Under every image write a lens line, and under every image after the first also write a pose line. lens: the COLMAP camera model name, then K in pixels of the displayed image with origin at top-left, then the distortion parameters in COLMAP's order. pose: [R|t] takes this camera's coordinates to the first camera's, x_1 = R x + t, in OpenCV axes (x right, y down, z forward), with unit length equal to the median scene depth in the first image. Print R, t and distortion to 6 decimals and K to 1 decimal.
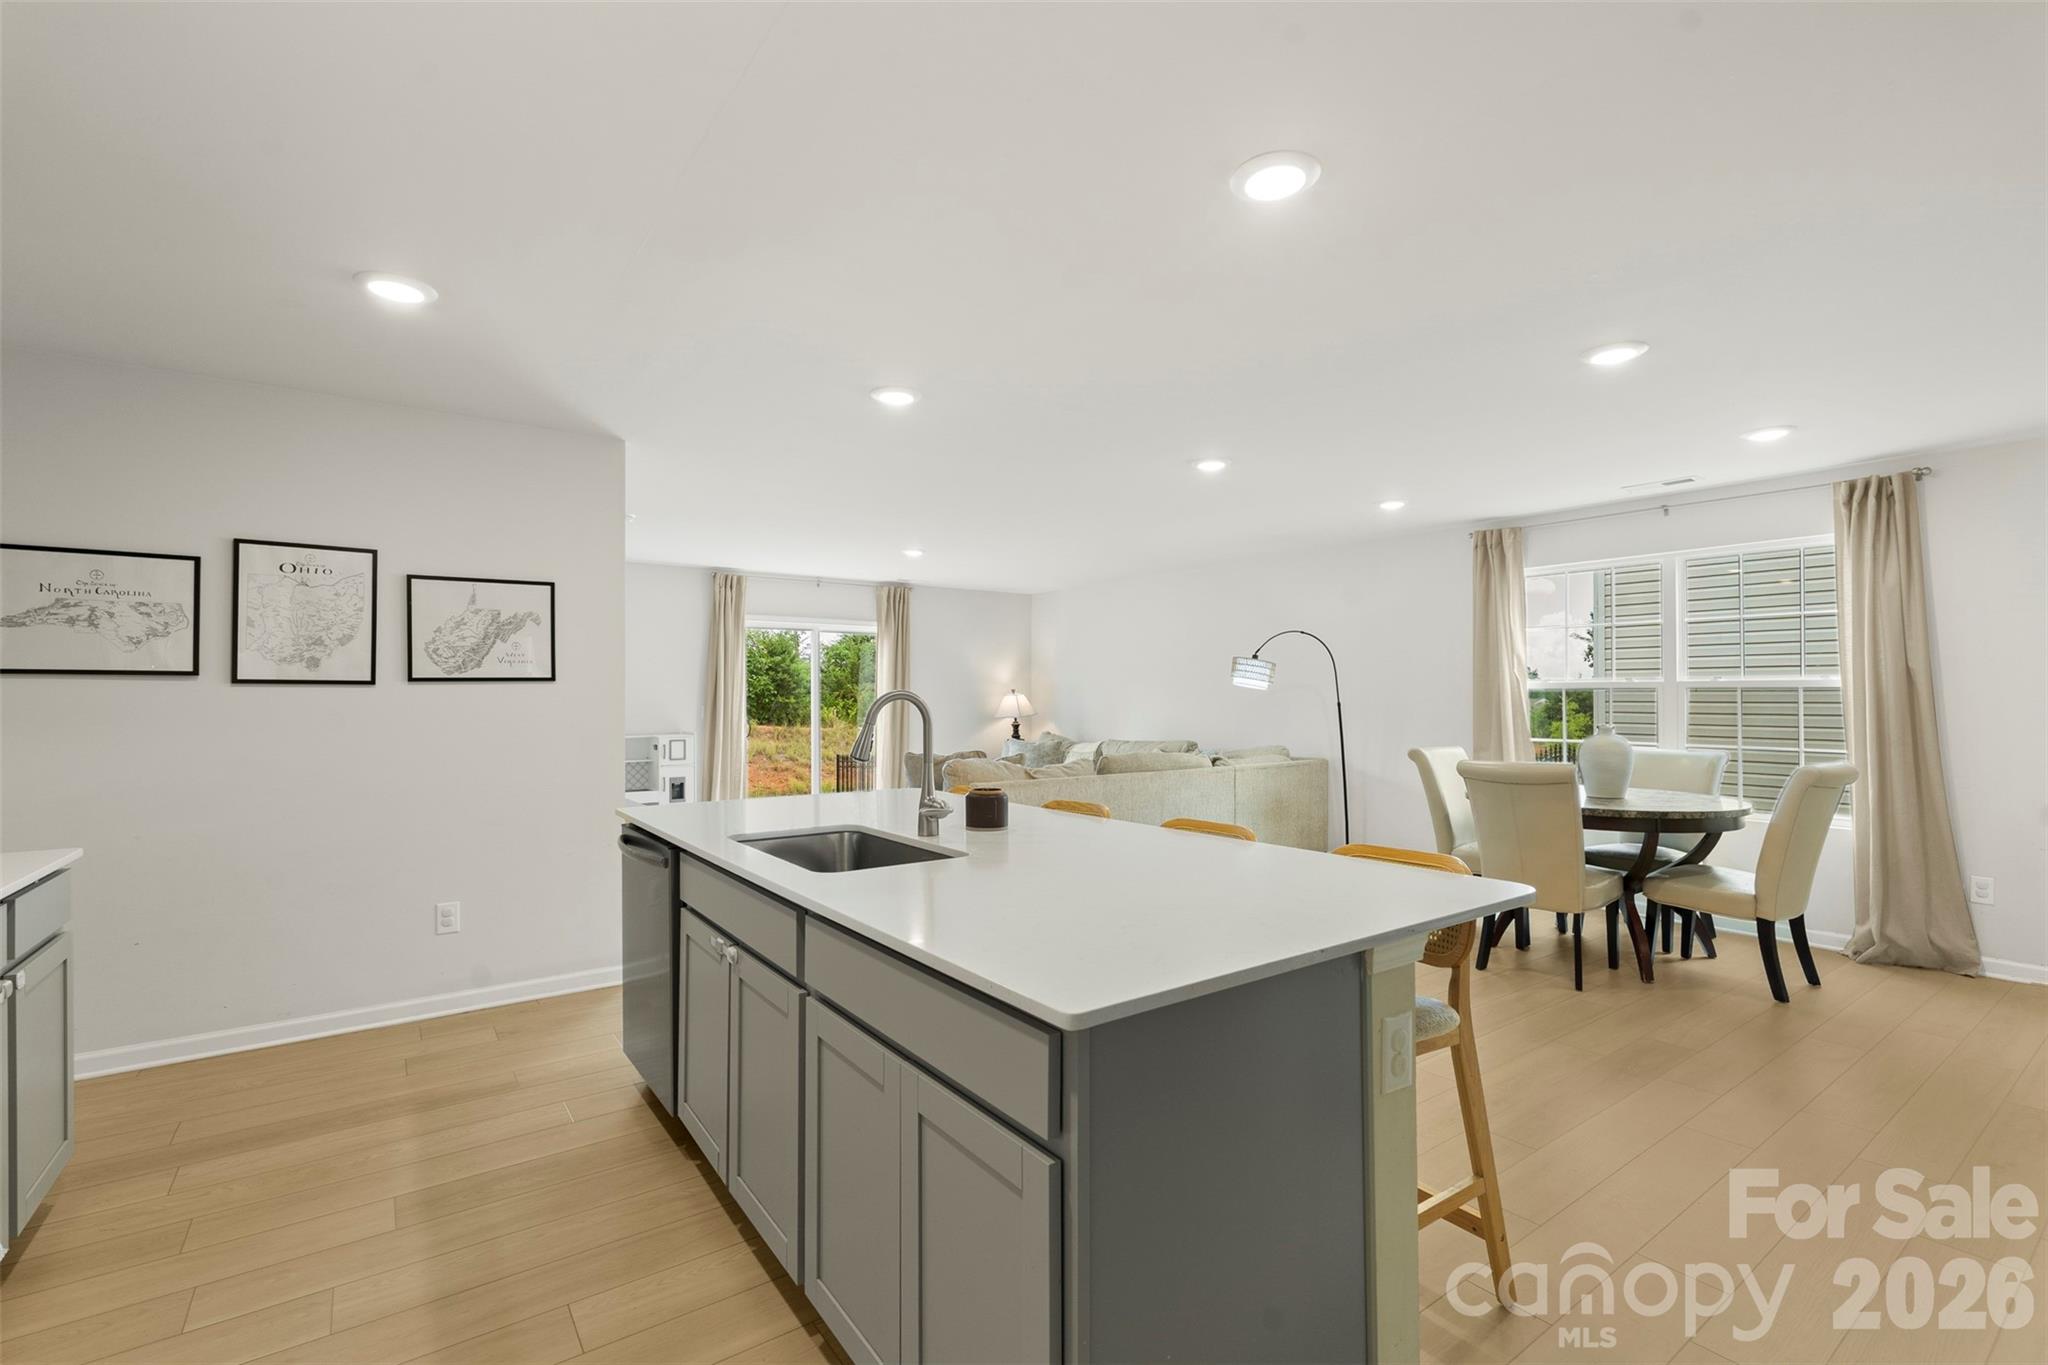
lens RADIAL K [[917.0, 0, 1028.2], [0, 917.0, 685.6], [0, 0, 1]] dist [0.004272, -0.002136]
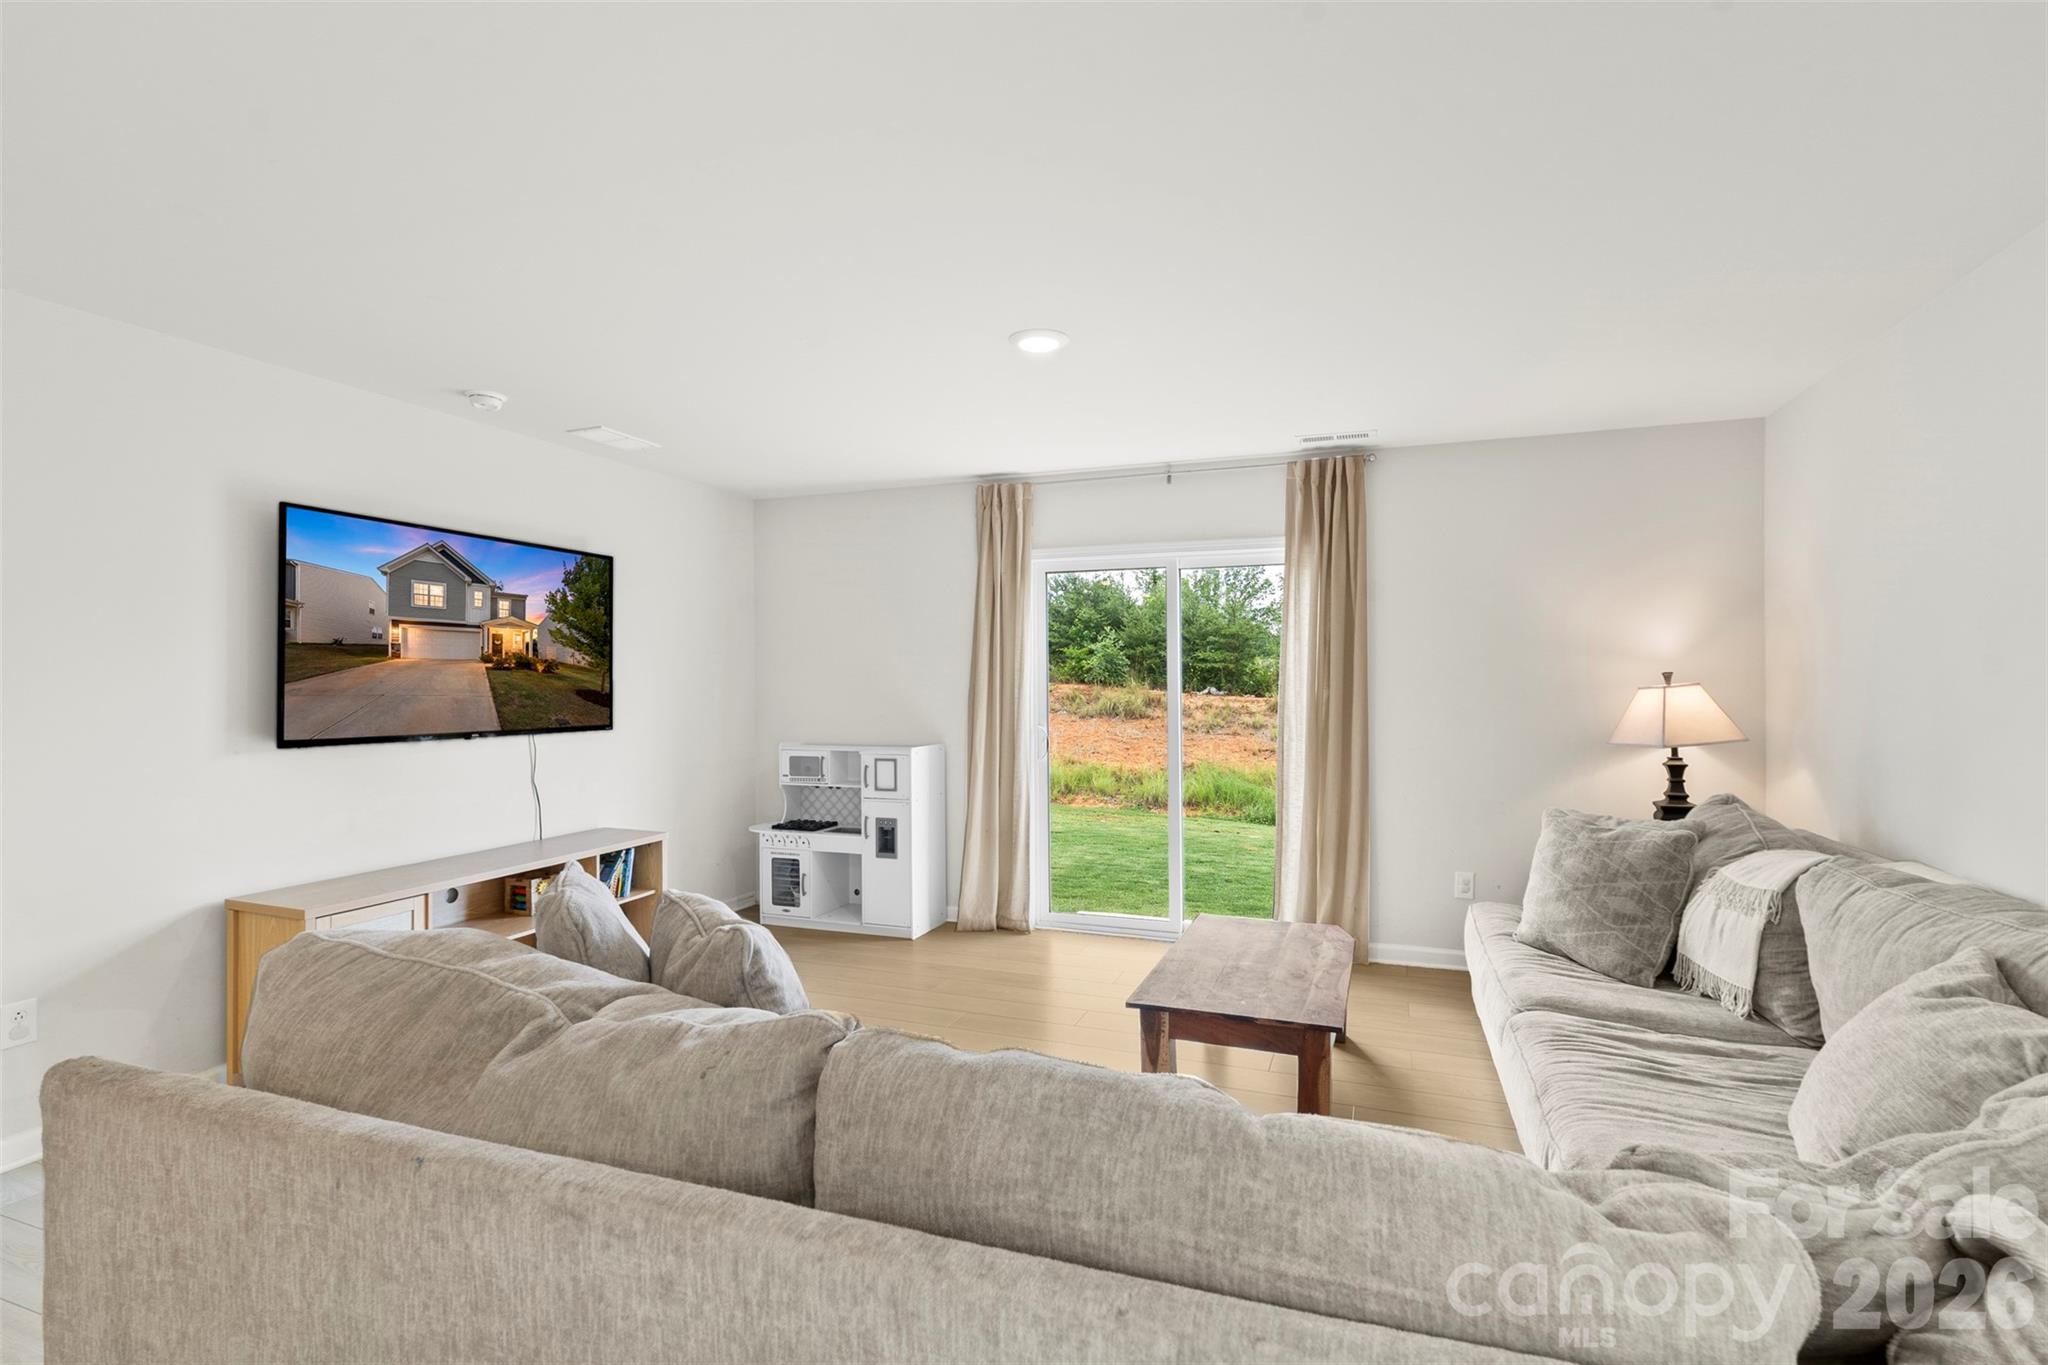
lens RADIAL K [[917.0, 0, 1066.6], [0, 917.0, 685.2], [0, 0, 1]] dist [0.004272, -0.002136]
pose [[0.568985, 0.002982, -0.822342, 0.255855], [0.008711, 0.999915, 0.009653, 0.005163], [0.822302, -0.012656, 0.568911, 0.940257]]
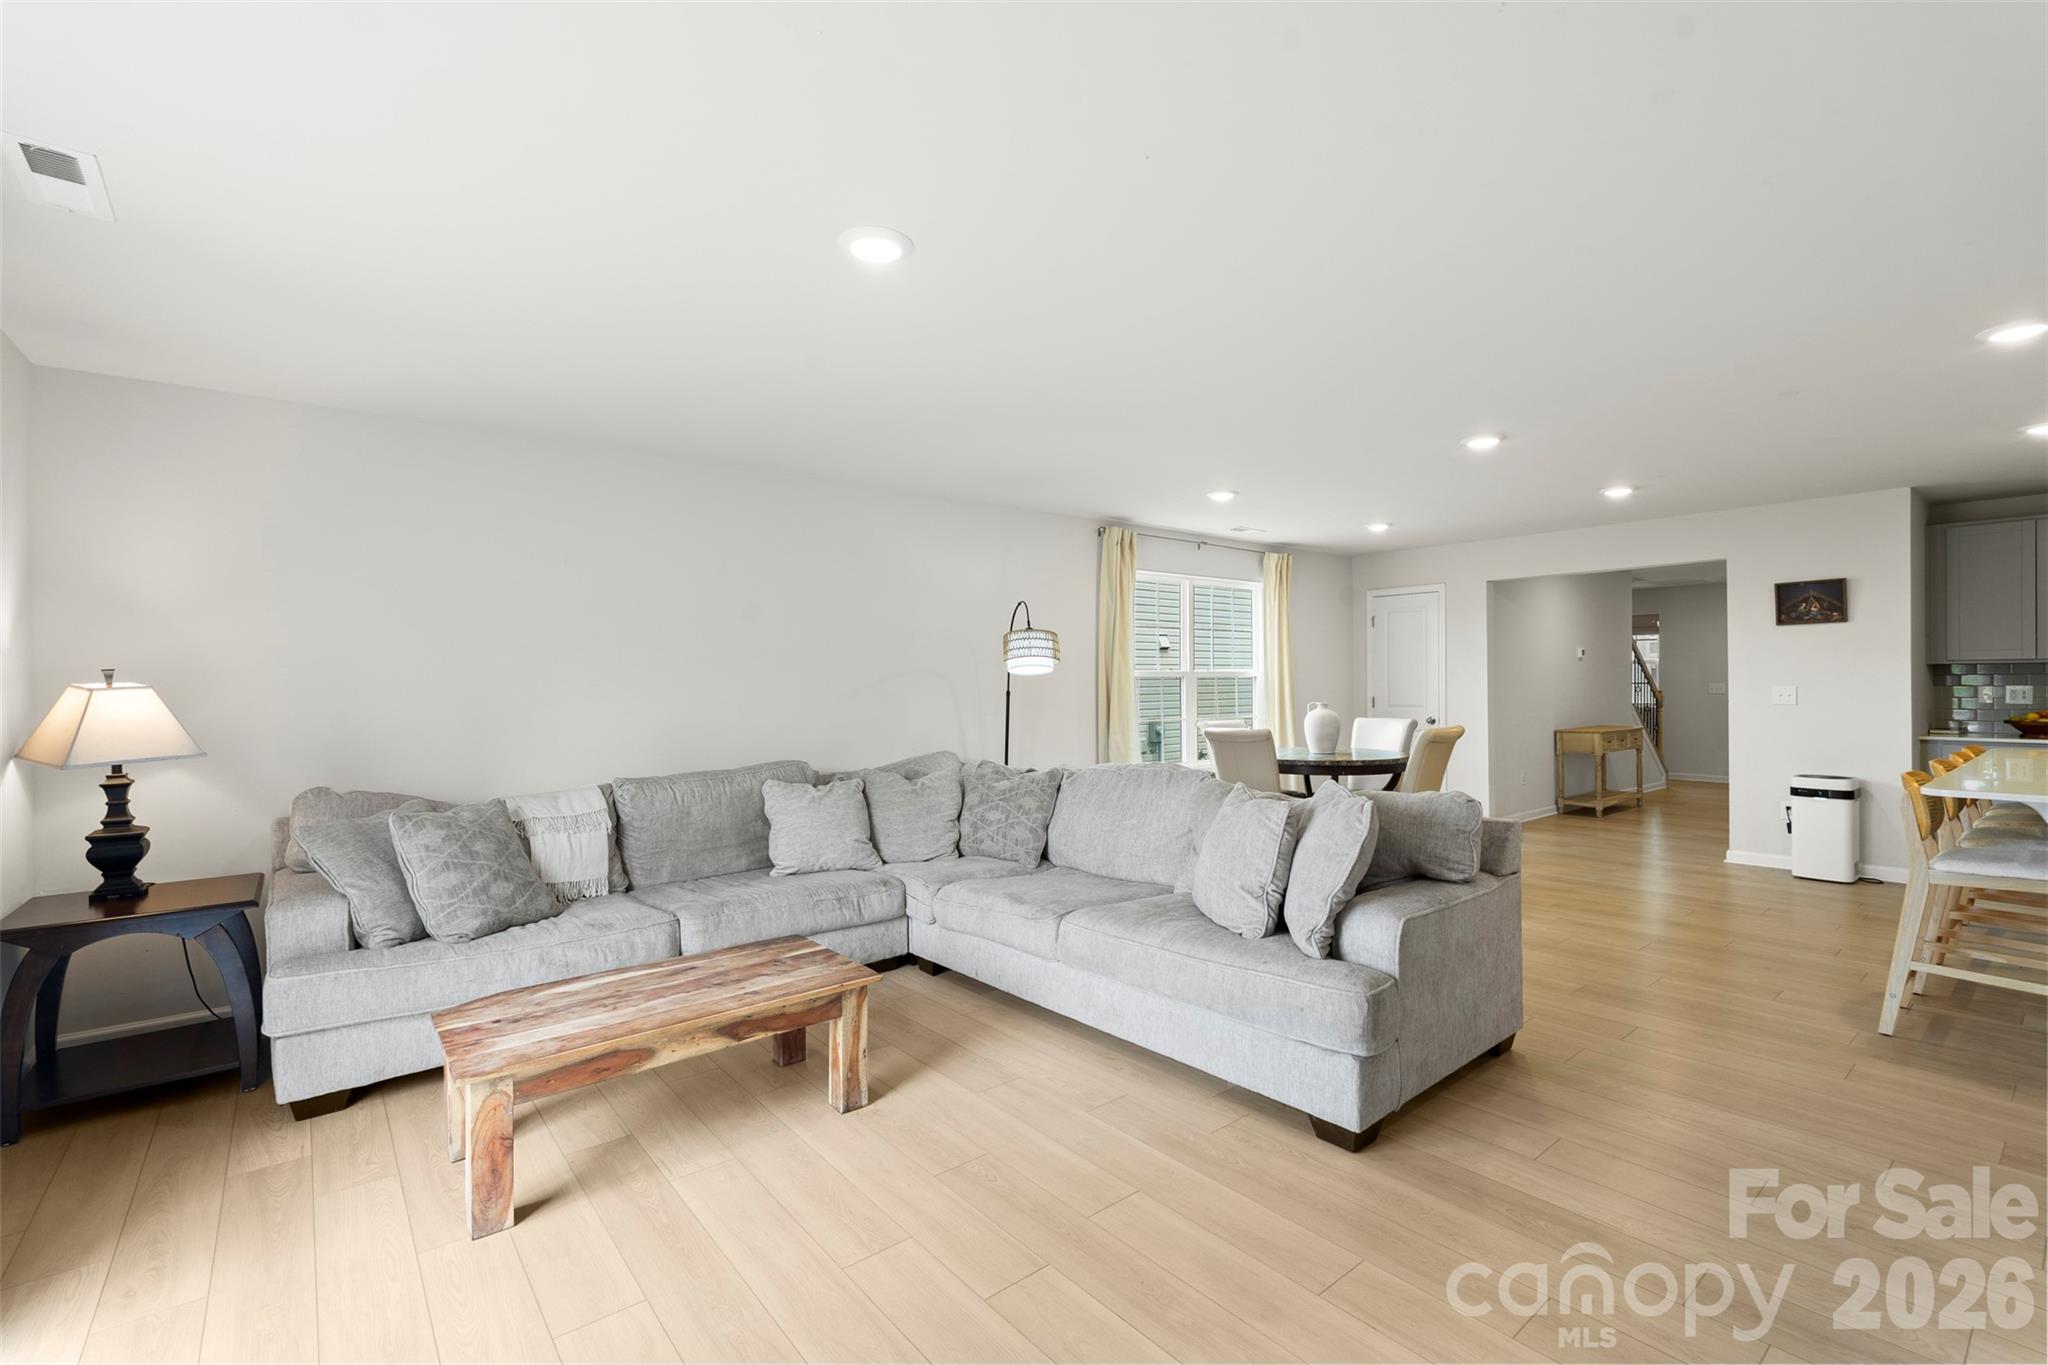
lens RADIAL K [[917.0, 0, 1015.3], [0, 917.0, 699.2], [0, 0, 1]] dist [0.004272, -0.002136]
pose [[-0.055942, -0.014360, 0.998331, -0.553735], [-0.000934, 0.999897, 0.014330, 0.014910], [-0.998434, -0.000131, -0.055950, 1.169605]]
